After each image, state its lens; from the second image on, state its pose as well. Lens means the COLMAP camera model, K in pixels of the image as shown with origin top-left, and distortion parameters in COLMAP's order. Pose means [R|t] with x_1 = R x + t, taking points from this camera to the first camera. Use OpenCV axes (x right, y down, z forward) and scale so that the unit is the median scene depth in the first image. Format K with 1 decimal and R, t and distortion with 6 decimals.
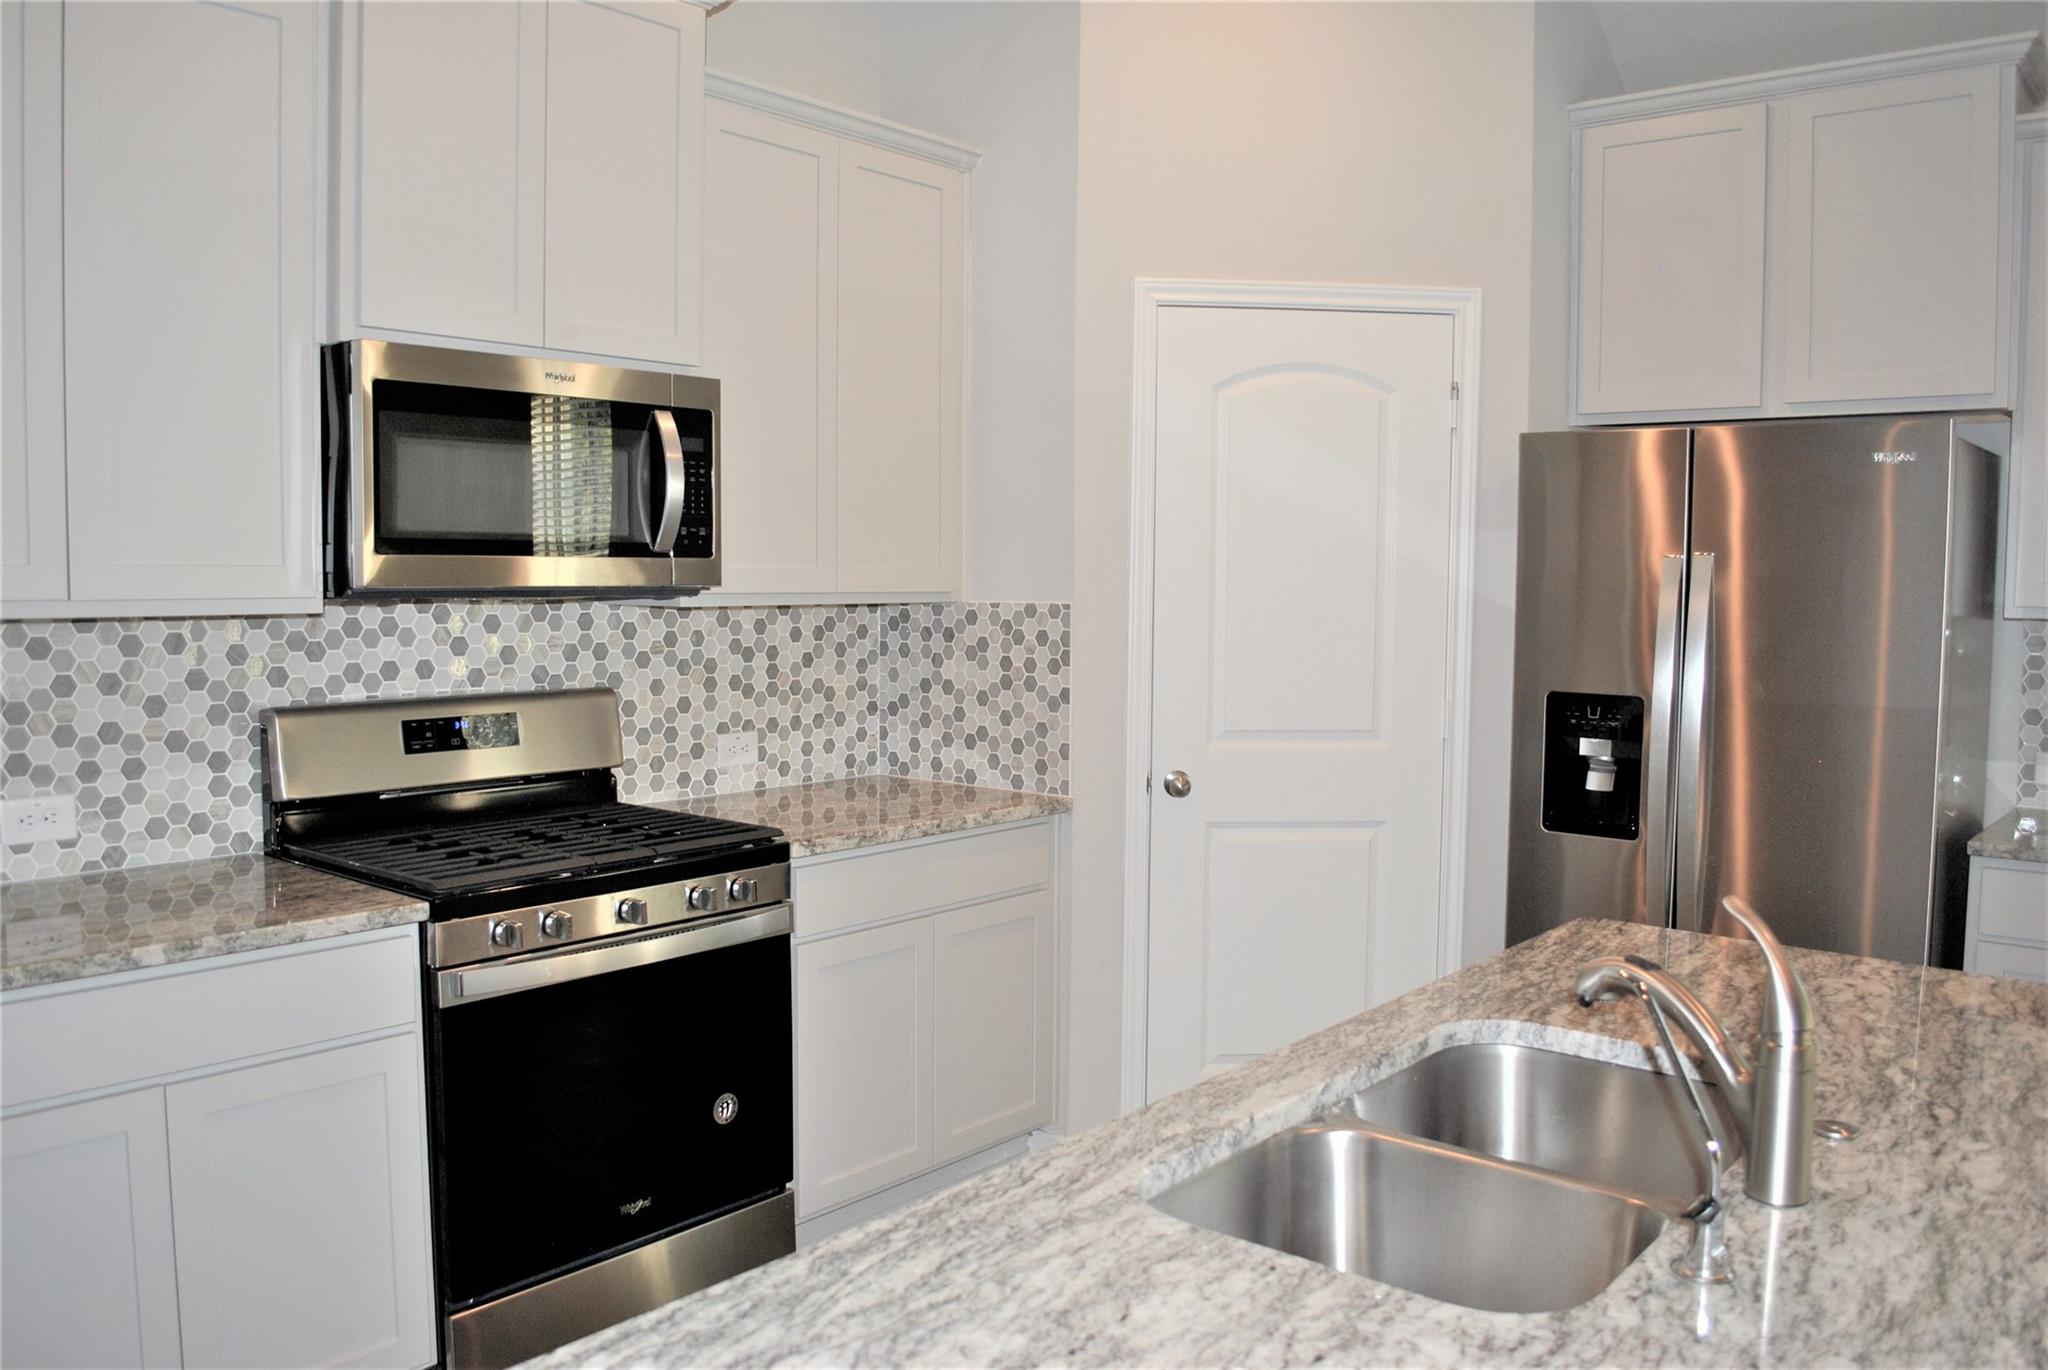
lens RADIAL K [[1616.0, 0, 1029.2], [0, 1616.0, 681.0], [0, 0, 1]] dist [-0.083569, 0.011836]
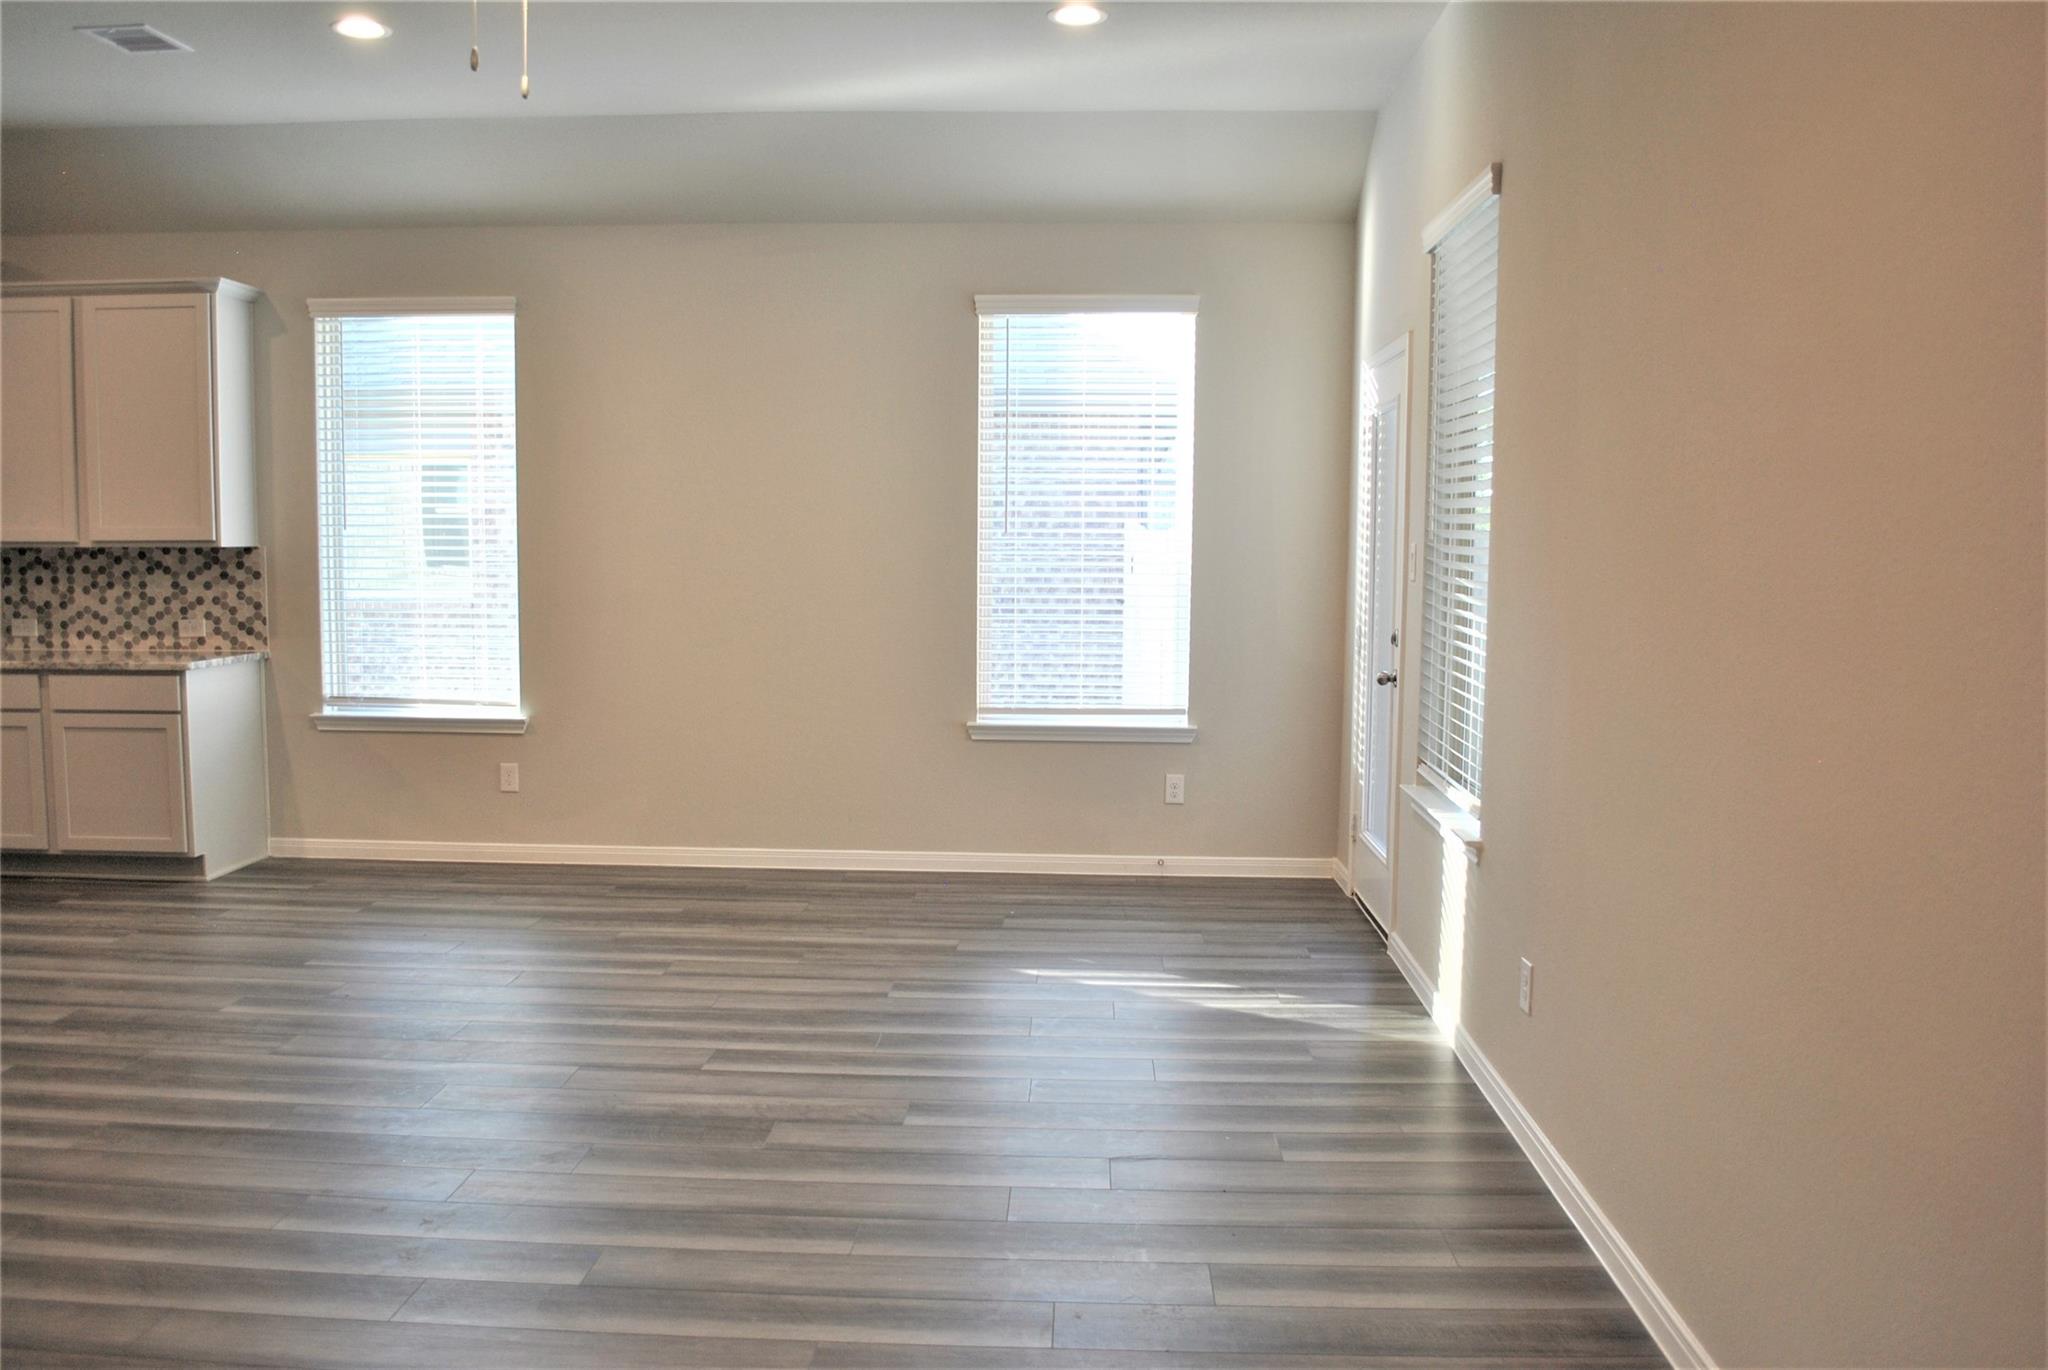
lens RADIAL K [[1616.0, 0, 1027.6], [0, 1616.0, 682.9], [0, 0, 1]] dist [-0.083569, 0.011836]
pose [[0.788497, -0.062344, 0.611871, 0.459724], [0.042583, 0.997996, 0.046811, 0.086864], [-0.613563, -0.010855, 0.789571, -1.244603]]
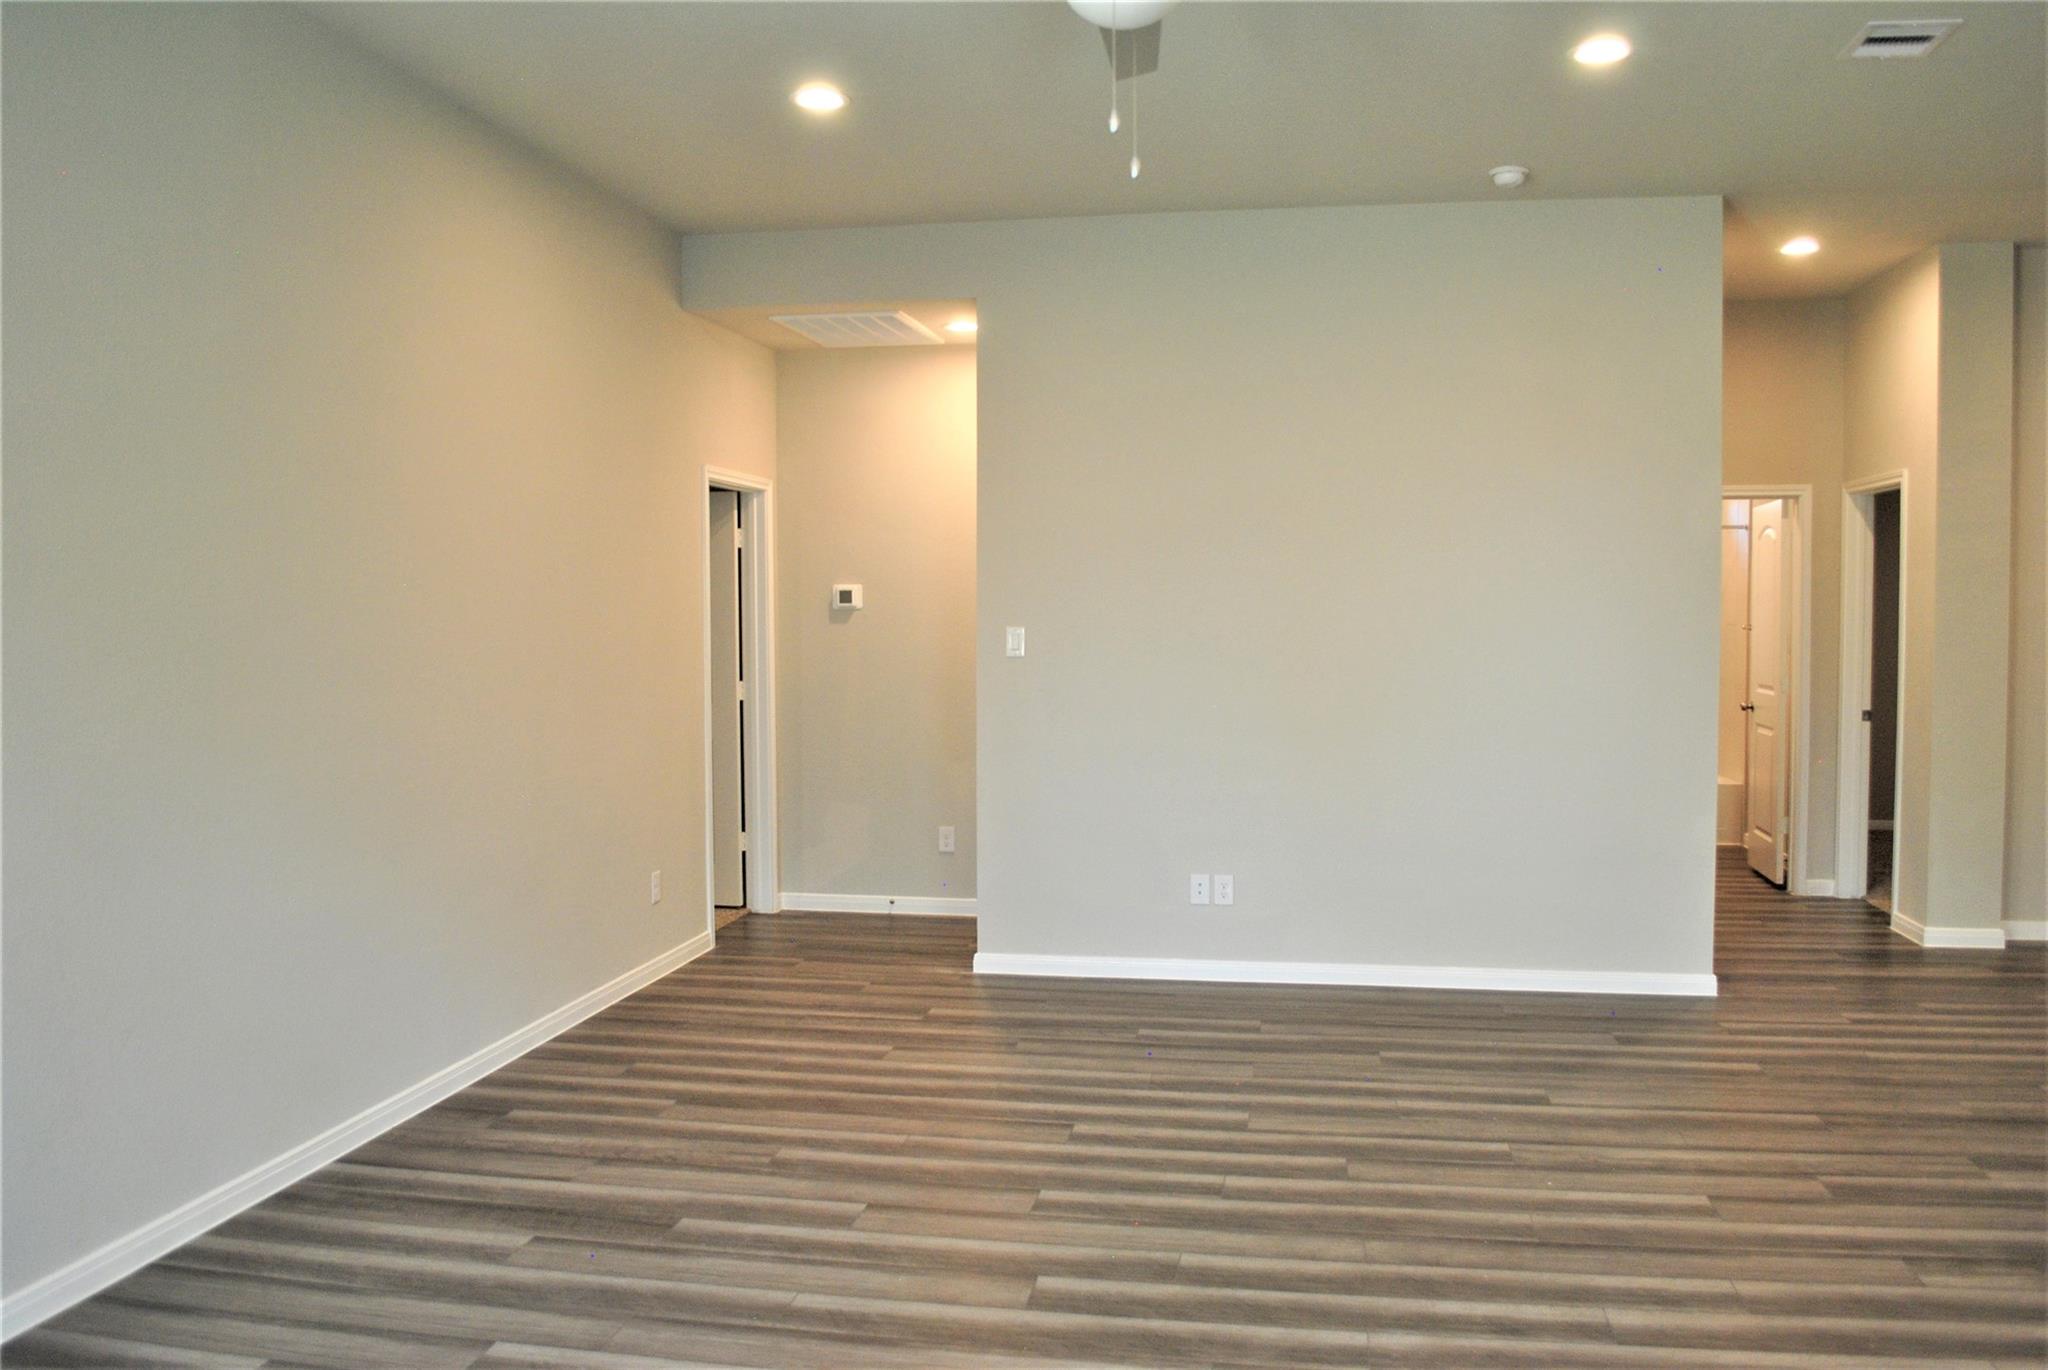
lens RADIAL K [[1616.0, 0, 1035.8], [0, 1616.0, 693.8], [0, 0, 1]] dist [-0.083569, 0.011836]
pose [[-0.862386, 0.021227, -0.505806, 1.249839], [-0.038795, 0.993412, 0.107834, -0.025006], [0.504763, 0.112617, -0.855881, 0.347452]]
